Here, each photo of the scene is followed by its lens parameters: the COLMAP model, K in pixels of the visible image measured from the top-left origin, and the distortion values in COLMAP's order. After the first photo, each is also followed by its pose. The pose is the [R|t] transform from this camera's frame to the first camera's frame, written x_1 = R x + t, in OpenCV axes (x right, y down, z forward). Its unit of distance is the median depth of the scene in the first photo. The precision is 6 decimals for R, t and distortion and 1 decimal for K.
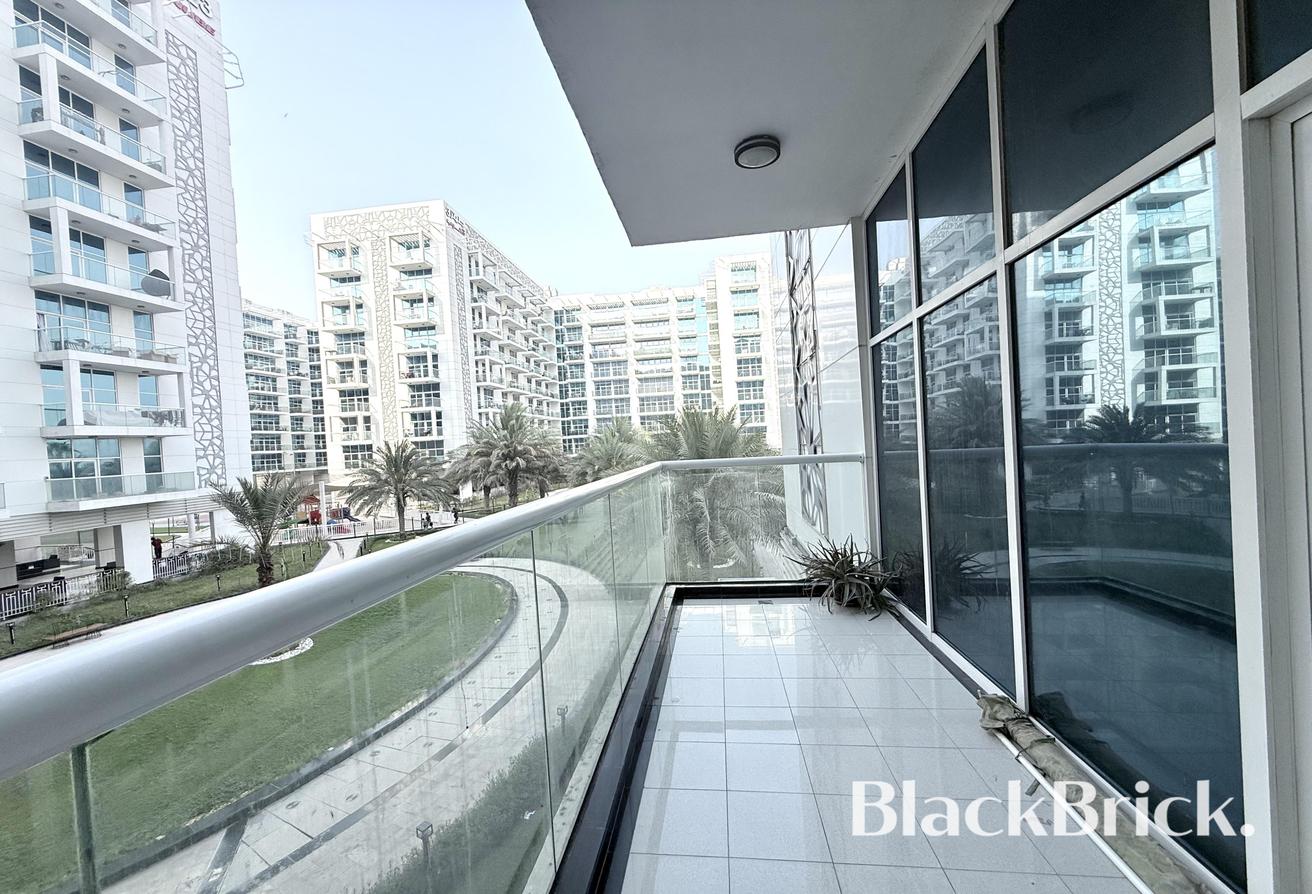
lens RADIAL K [[522.0, 0, 656.0], [0, 522.0, 447.0], [0, 0, 1]] dist [0.001491, 0.000432]
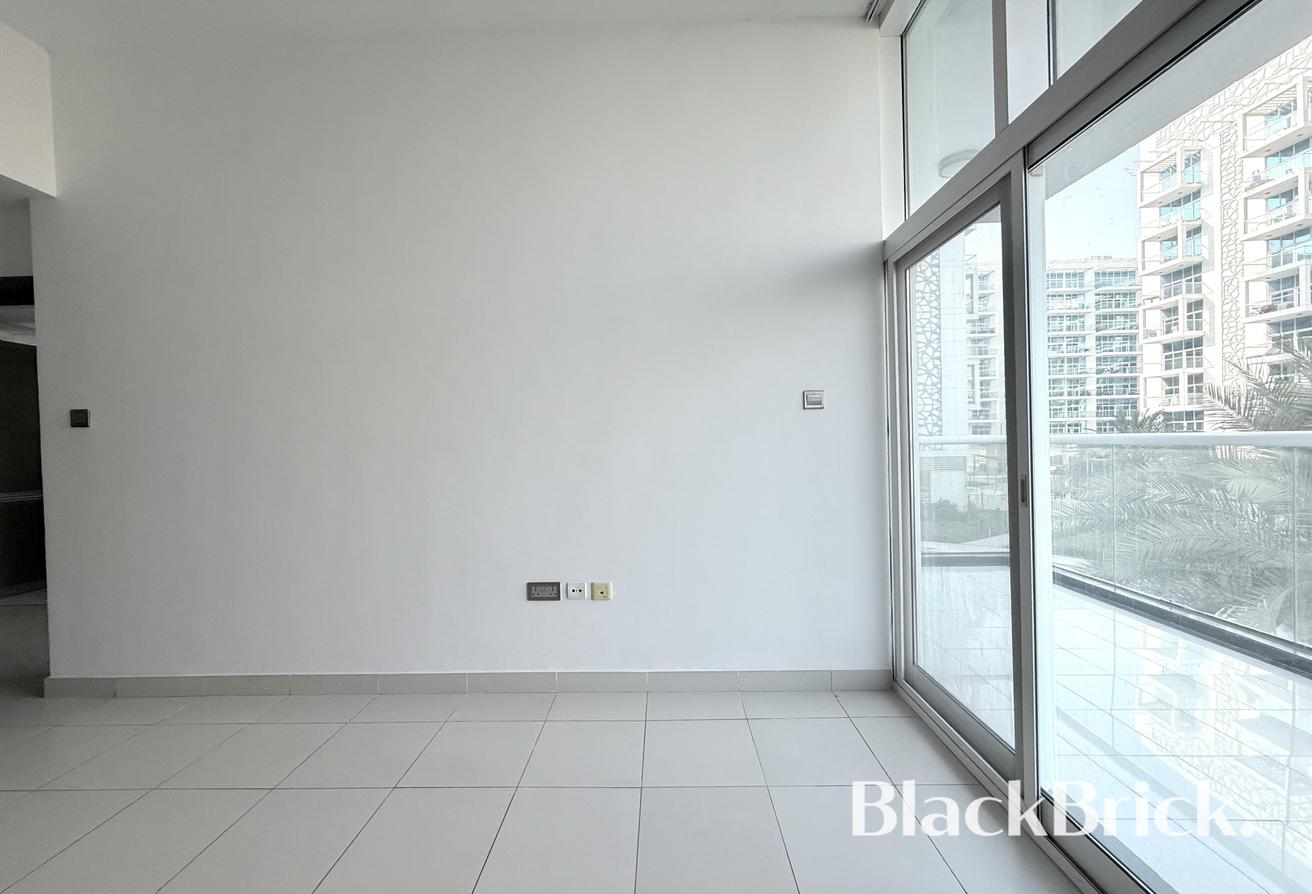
lens RADIAL K [[522.0, 0, 656.0], [0, 522.0, 447.0], [0, 0, 1]] dist [0.001491, 0.000432]
pose [[0.089353, 0.063748, -0.993958, 0.146990], [0.007597, 0.997877, 0.064682, -0.007235], [0.995971, -0.013330, 0.088679, 0.137860]]
